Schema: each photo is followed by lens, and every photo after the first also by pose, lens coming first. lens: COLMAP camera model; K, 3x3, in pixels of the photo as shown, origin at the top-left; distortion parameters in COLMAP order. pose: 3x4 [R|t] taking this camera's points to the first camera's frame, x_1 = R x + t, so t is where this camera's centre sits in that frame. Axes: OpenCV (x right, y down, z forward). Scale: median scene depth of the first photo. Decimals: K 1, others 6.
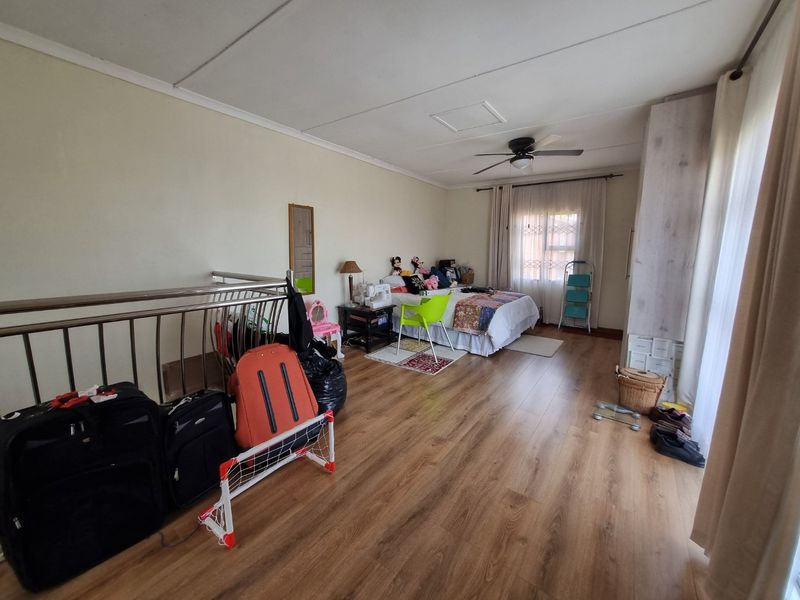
lens RADIAL K [[315.1, 0, 395.5], [0, 315.1, 300.3], [0, 0, 1]] dist [0.000777, -0.000317]
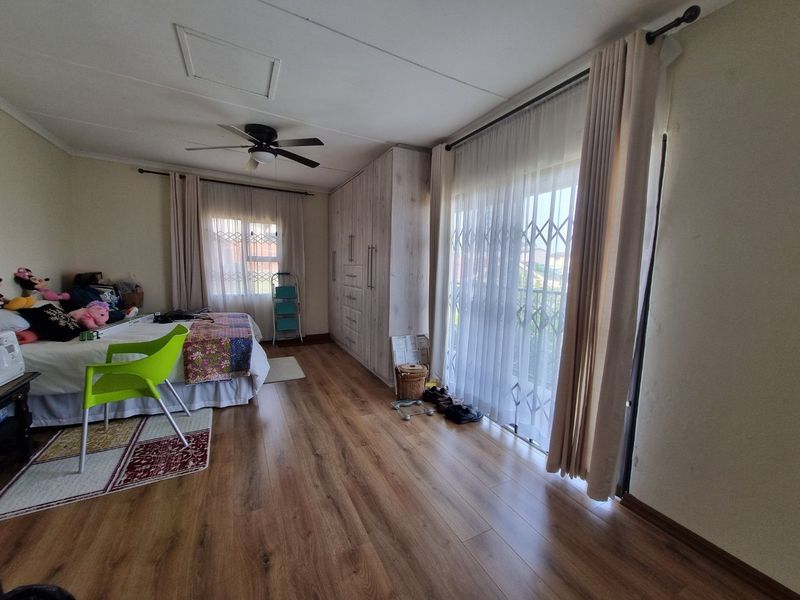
lens RADIAL K [[315.1, 0, 399.0], [0, 315.1, 297.2], [0, 0, 1]] dist [0.000777, -0.000317]
pose [[0.424681, -0.084242, 0.901415, -0.200871], [0.115994, 0.992519, 0.038108, -0.056150], [-0.897882, 0.088375, 0.431275, 0.326304]]
